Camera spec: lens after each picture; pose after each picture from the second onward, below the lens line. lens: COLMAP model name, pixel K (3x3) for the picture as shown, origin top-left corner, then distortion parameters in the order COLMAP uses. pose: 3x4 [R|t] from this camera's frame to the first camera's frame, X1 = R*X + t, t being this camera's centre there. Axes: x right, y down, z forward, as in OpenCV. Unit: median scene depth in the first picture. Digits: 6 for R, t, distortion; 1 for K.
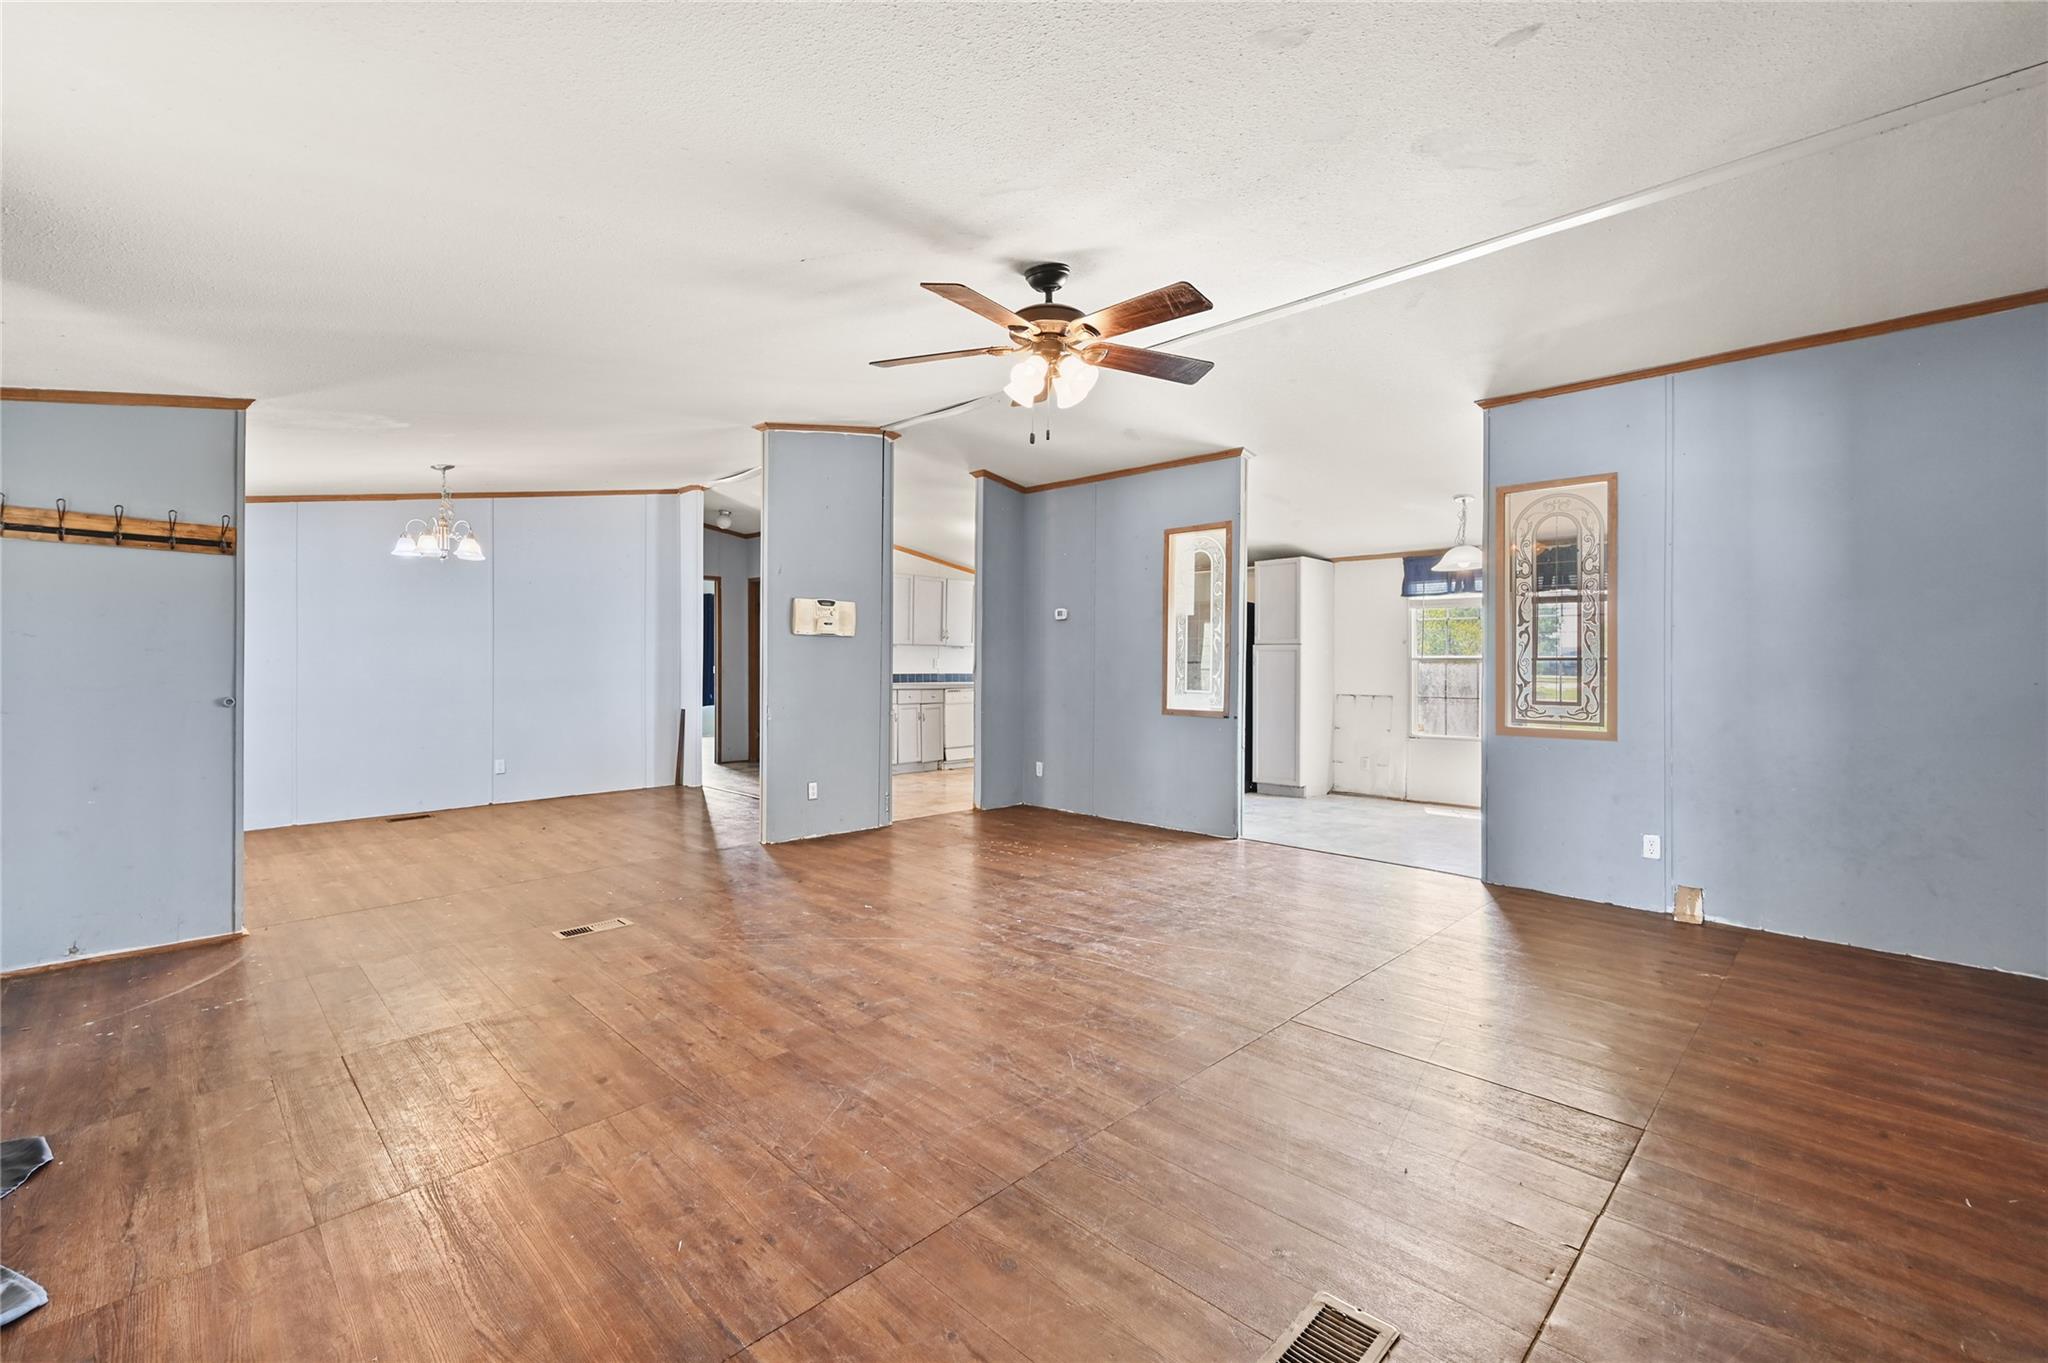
lens RADIAL K [[860.9, 0, 1029.2], [0, 860.9, 674.3], [0, 0, 1]] dist [0.001587, 0.000250]
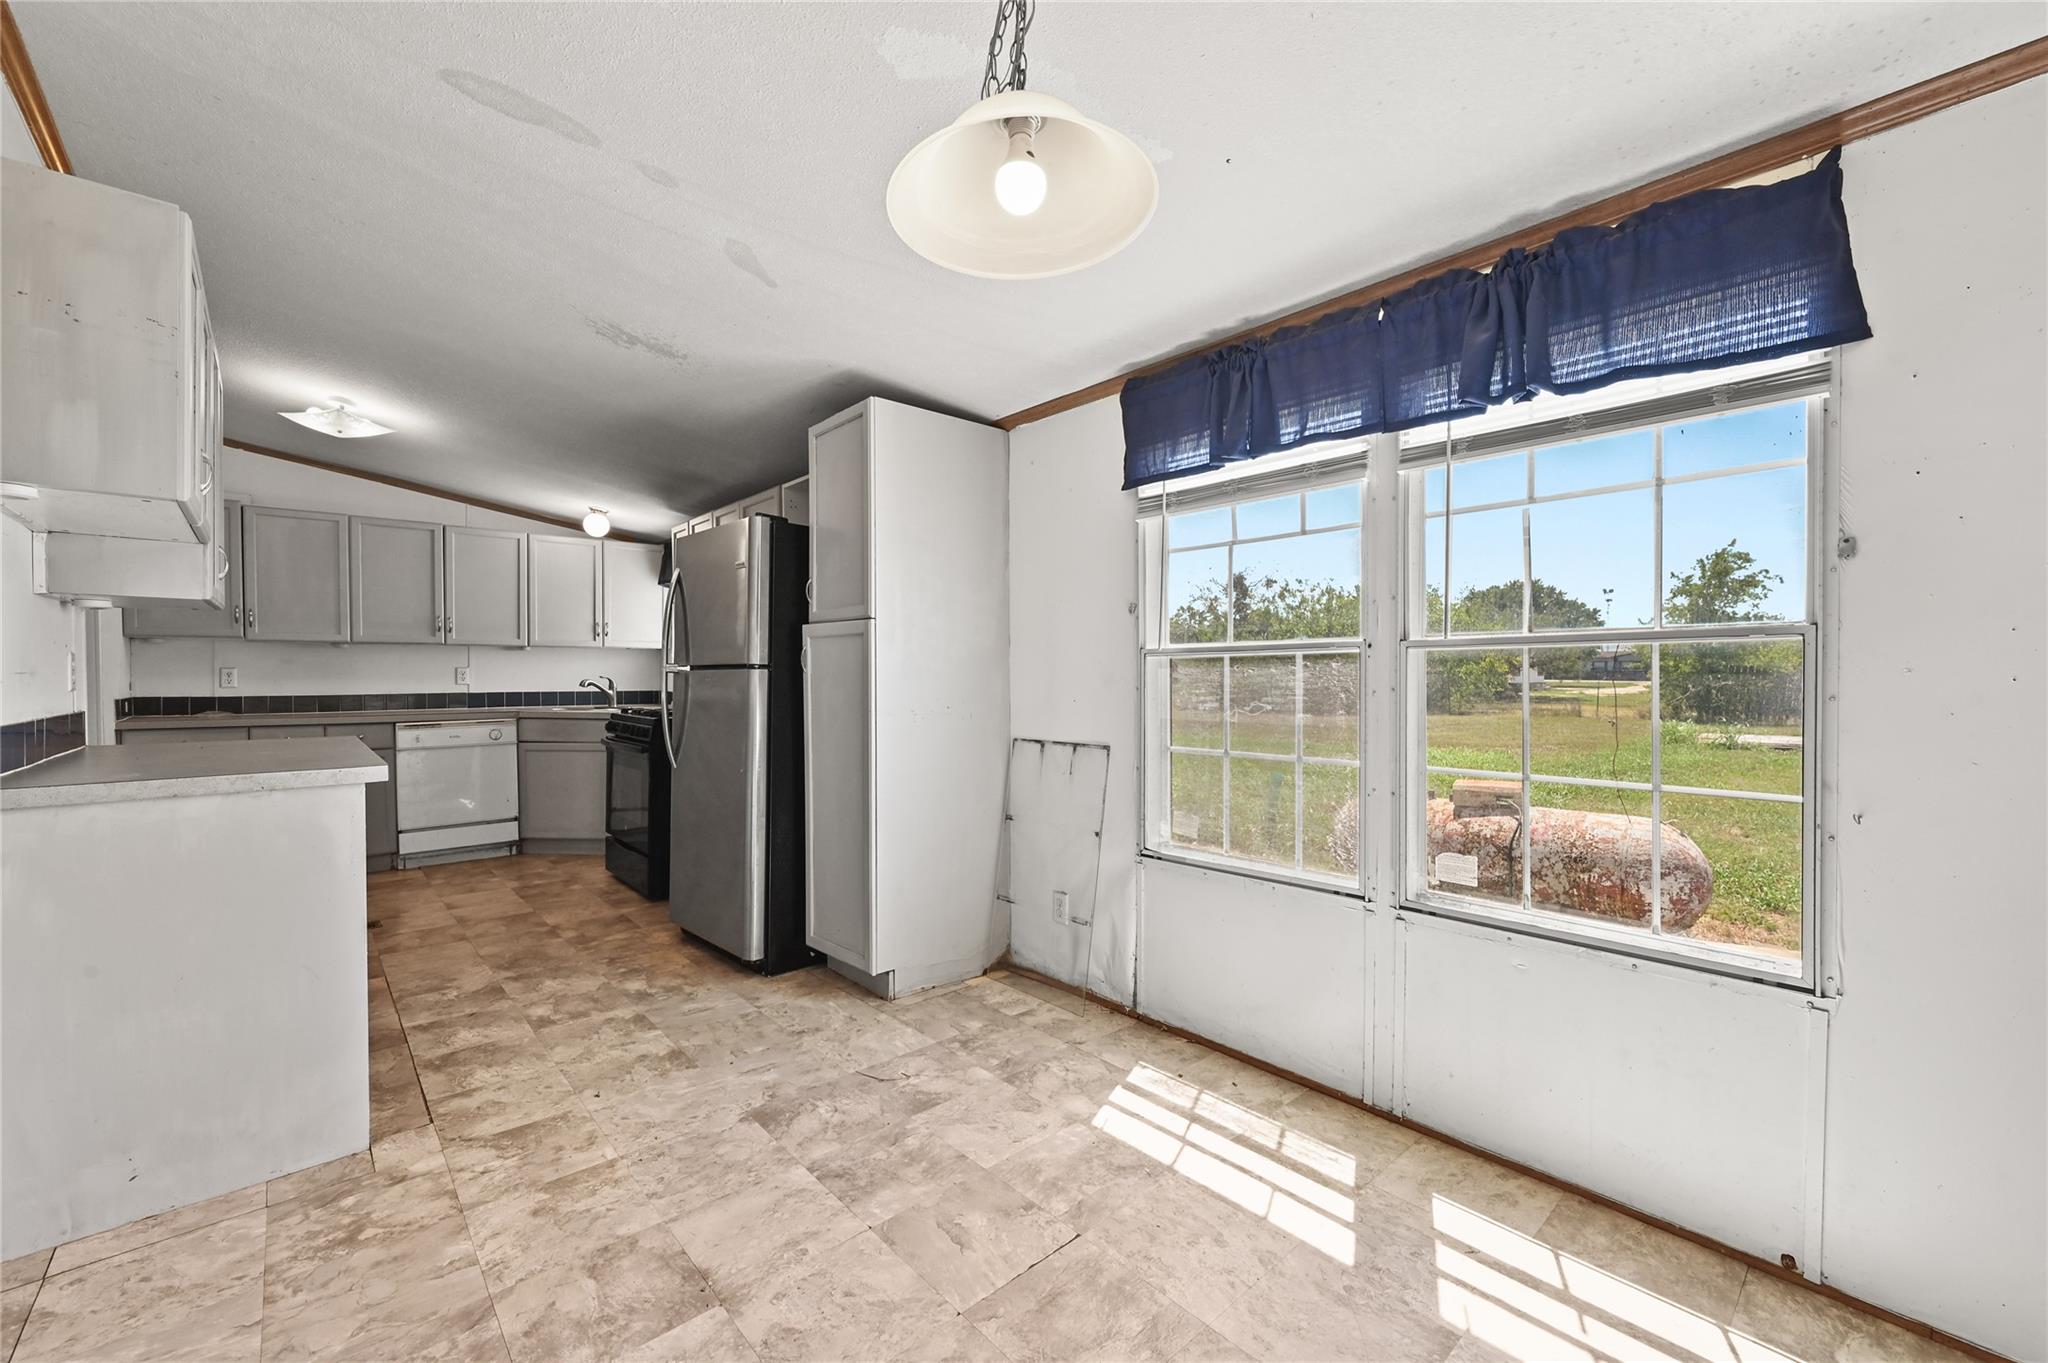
lens RADIAL K [[816.3, 0, 1030.1], [0, 816.3, 681.0], [0, 0, 1]] dist [-0.001734, -0.000029]
pose [[0.997736, -0.010515, -0.066426, 0.802673], [0.010350, 0.999942, -0.002831, -0.008780], [0.066452, 0.002137, 0.997787, 1.213662]]
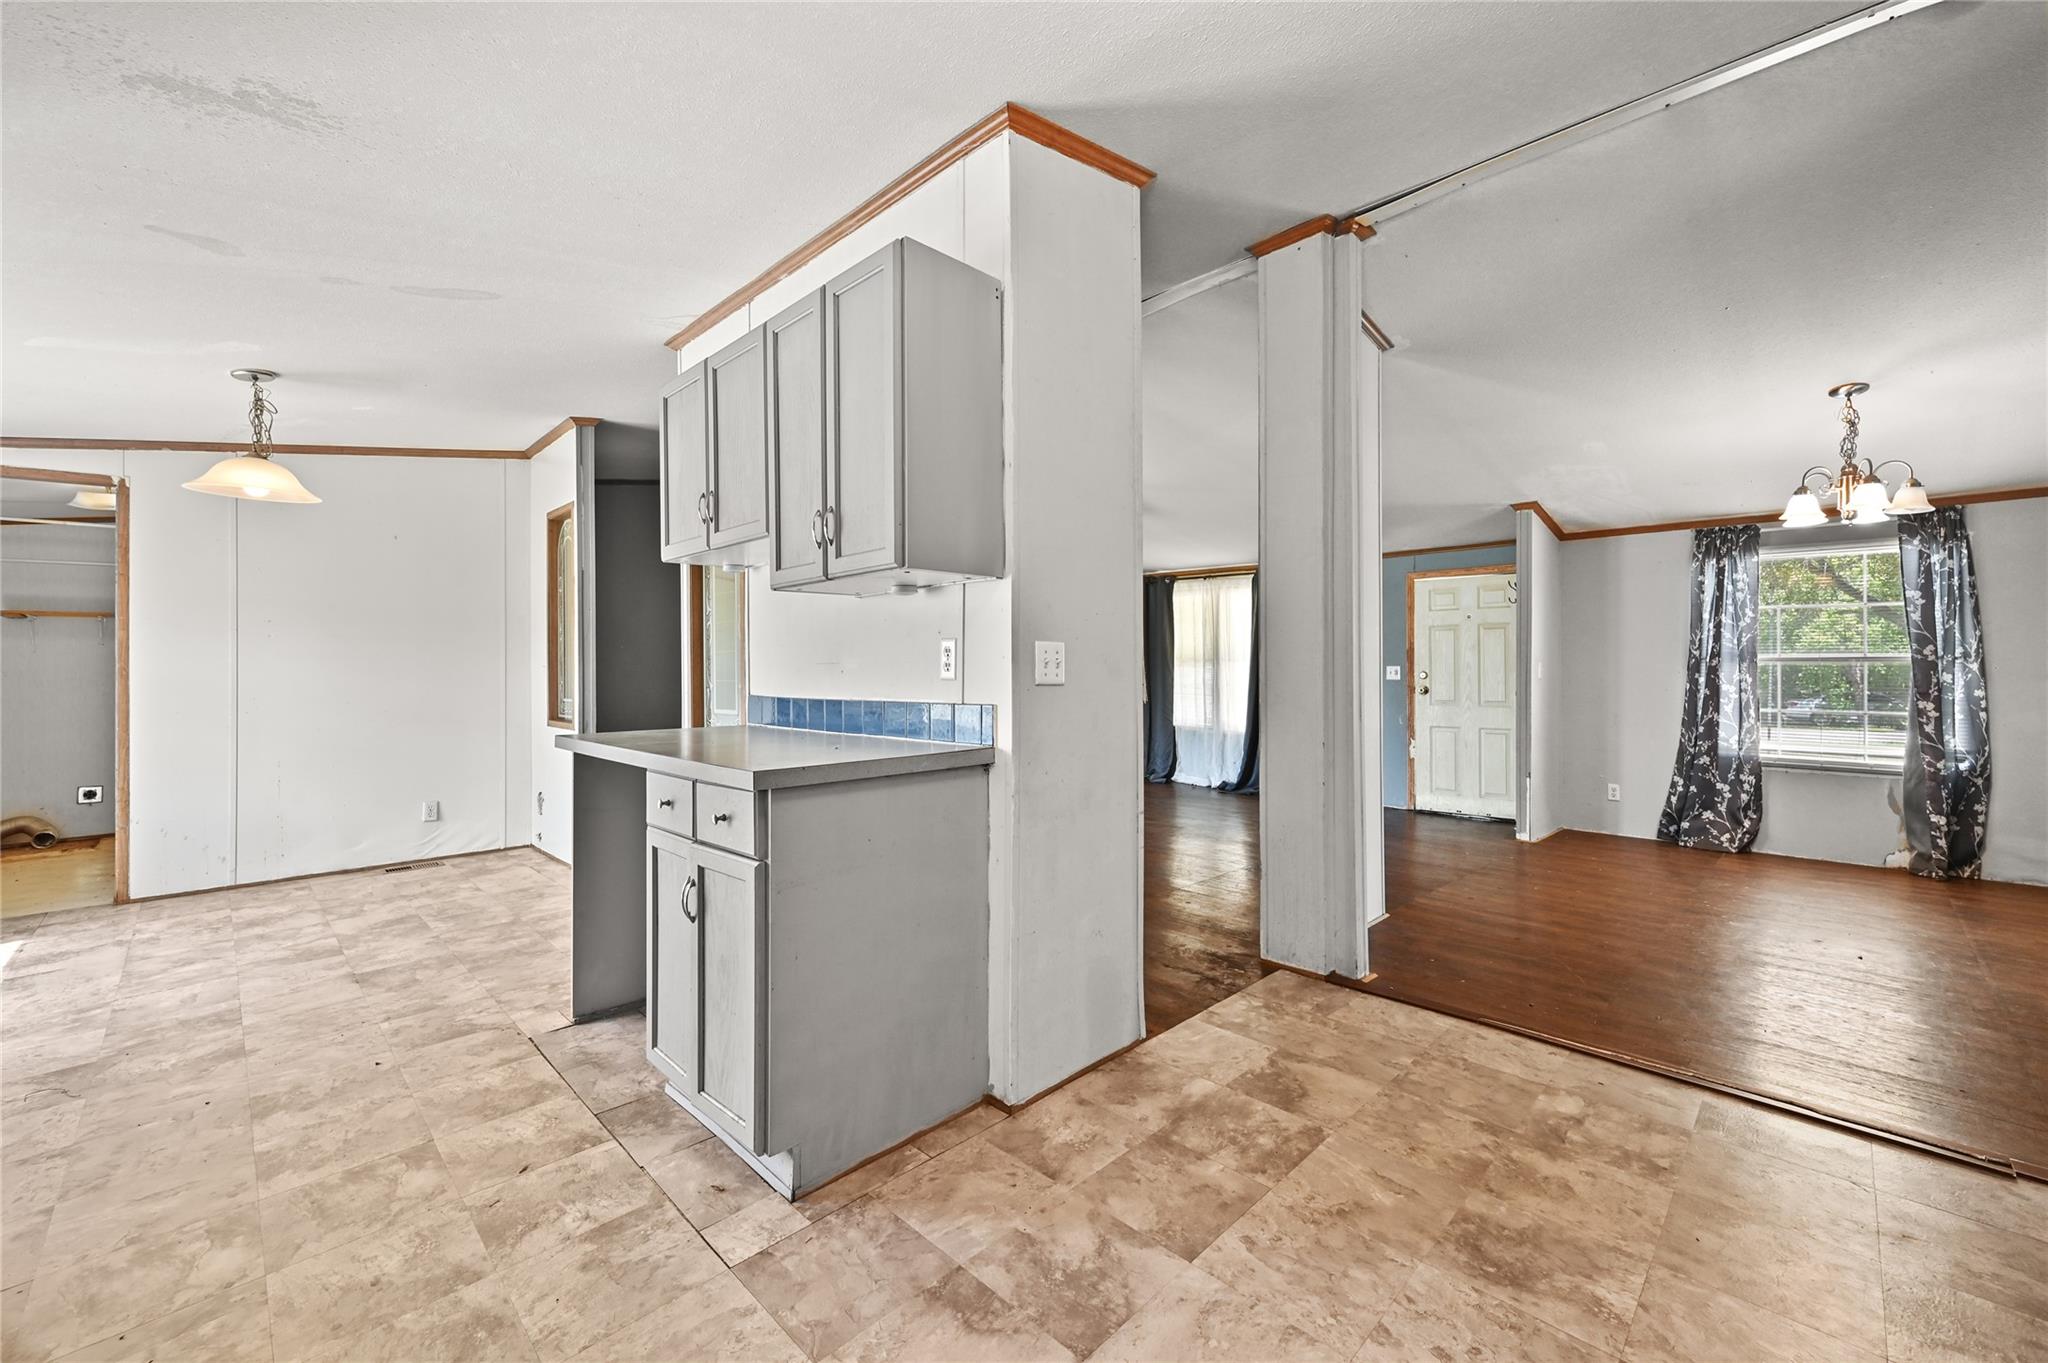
lens RADIAL K [[816.4, 0, 1030.0], [0, 816.4, 669.6], [0, 0, 1]] dist [-0.001314, 0.000061]
pose [[-0.999854, -0.002983, 0.016807, -0.033472], [-0.002811, 0.999944, 0.010220, -0.023336], [-0.016837, 0.010171, -0.999807, 2.357536]]
